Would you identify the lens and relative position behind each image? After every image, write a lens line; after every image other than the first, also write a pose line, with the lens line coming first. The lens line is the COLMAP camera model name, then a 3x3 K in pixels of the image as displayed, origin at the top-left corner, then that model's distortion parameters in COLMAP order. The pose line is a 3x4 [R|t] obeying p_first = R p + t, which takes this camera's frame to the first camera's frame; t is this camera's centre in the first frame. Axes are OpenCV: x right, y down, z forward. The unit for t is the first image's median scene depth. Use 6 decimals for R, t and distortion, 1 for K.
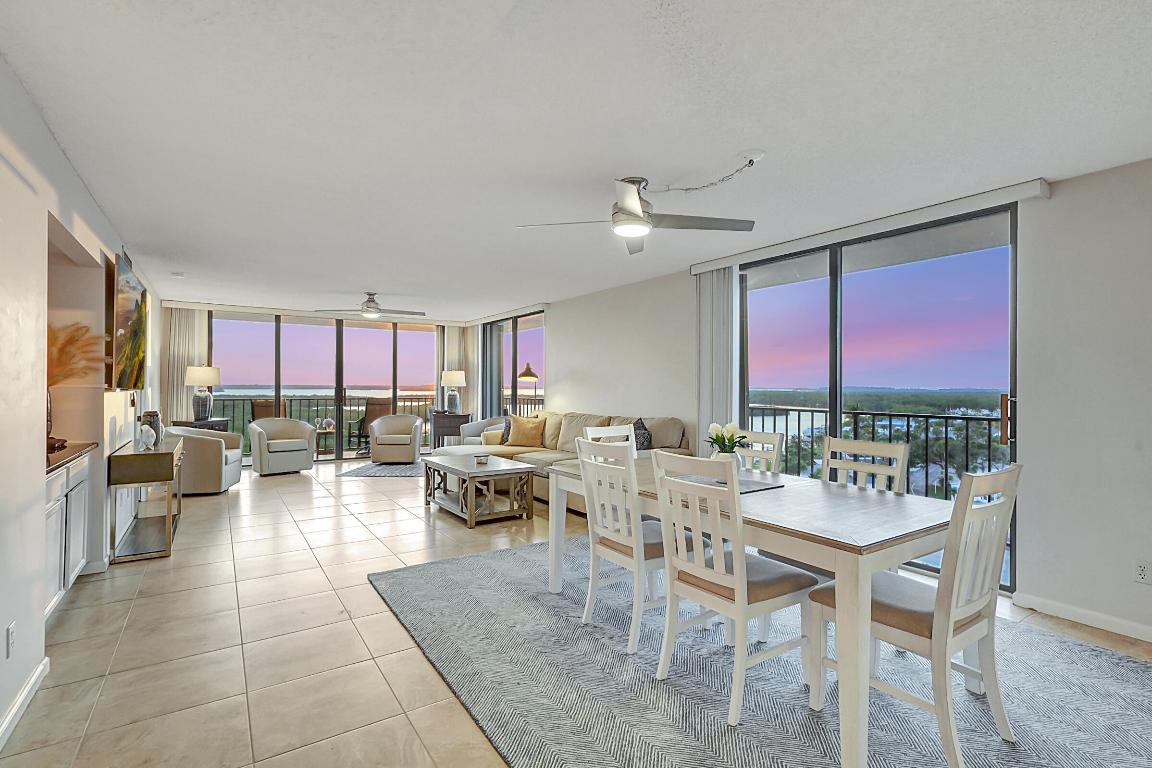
lens RADIAL K [[529.6, 0, 585.8], [0, 529.6, 379.4], [0, 0, 1]] dist [-0.000107, -0.000232]
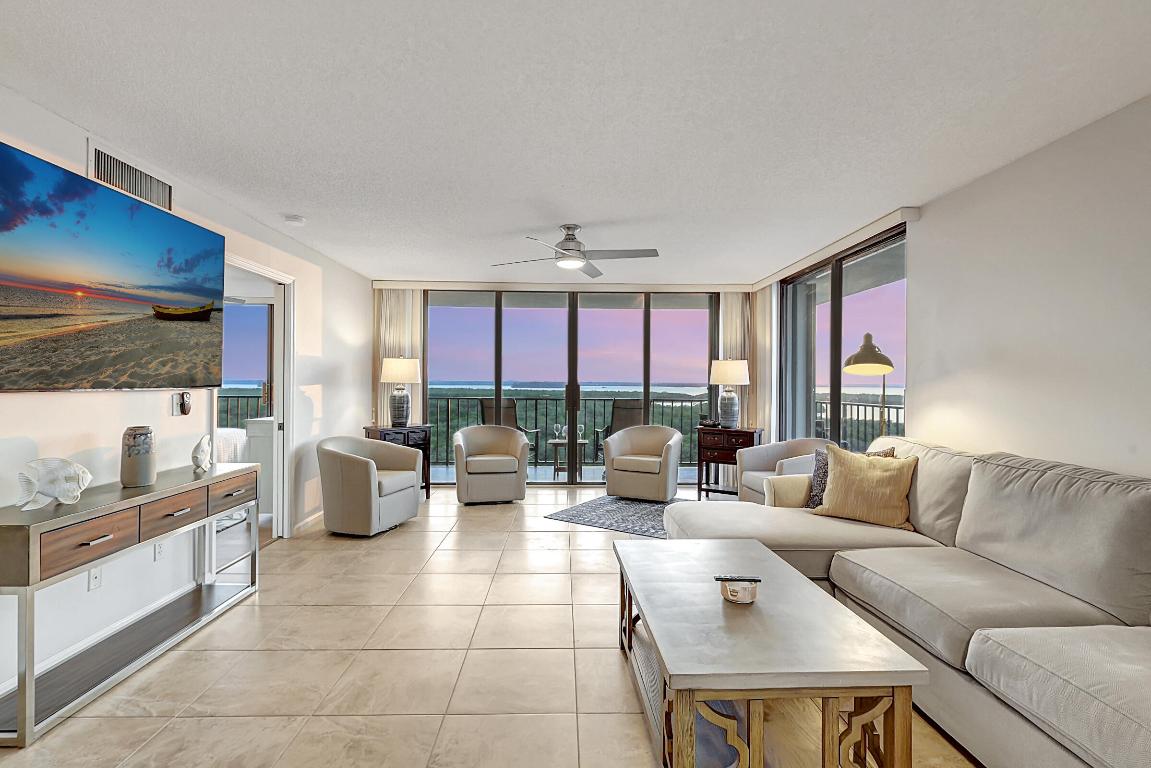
lens RADIAL K [[529.1, 0, 585.3], [0, 529.1, 379.5], [0, 0, 1]] dist [-0.000107, -0.000232]
pose [[0.838716, -0.001819, -0.544567, -0.057533], [0.004642, 0.999982, 0.003809, 0.004924], [0.544550, -0.005722, 0.838709, 0.422376]]
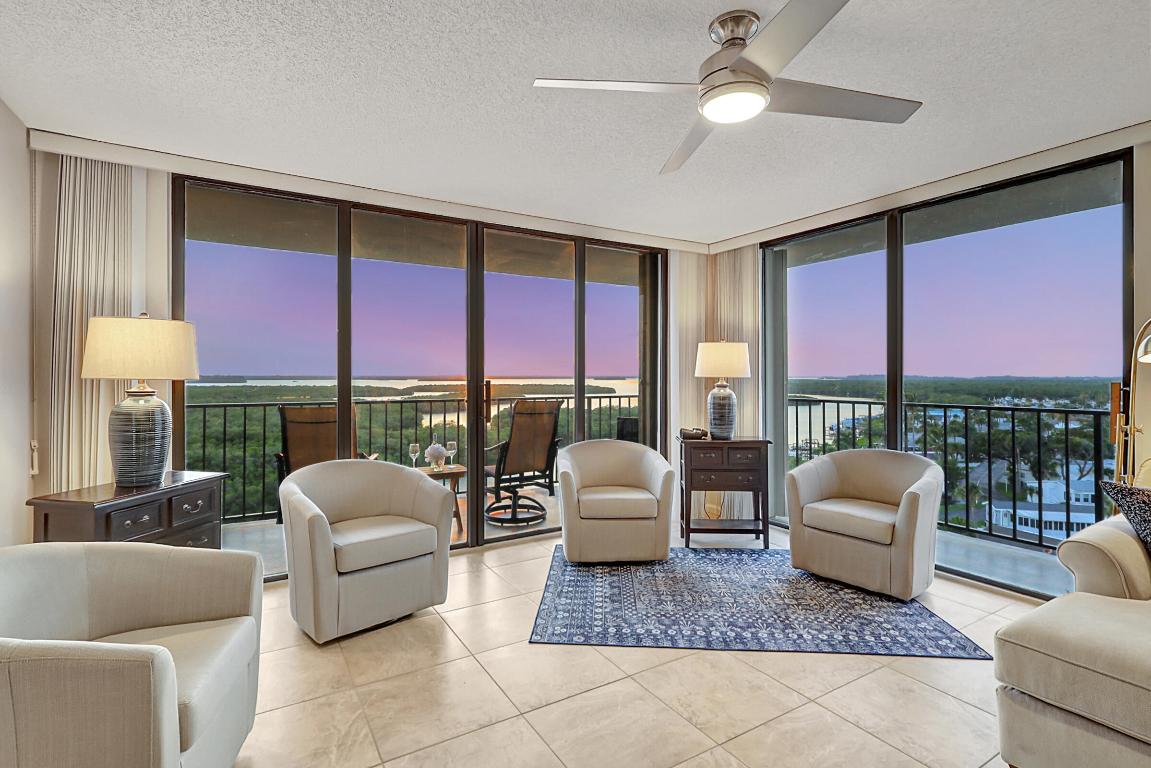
lens RADIAL K [[534.7, 0, 563.0], [0, 534.7, 375.8], [0, 0, 1]] dist [-0.000876, -0.000359]
pose [[0.997711, -0.003741, -0.067518, -0.383750], [0.004657, 0.999899, 0.013424, 0.006247], [0.067461, -0.013708, 0.997628, 0.596123]]
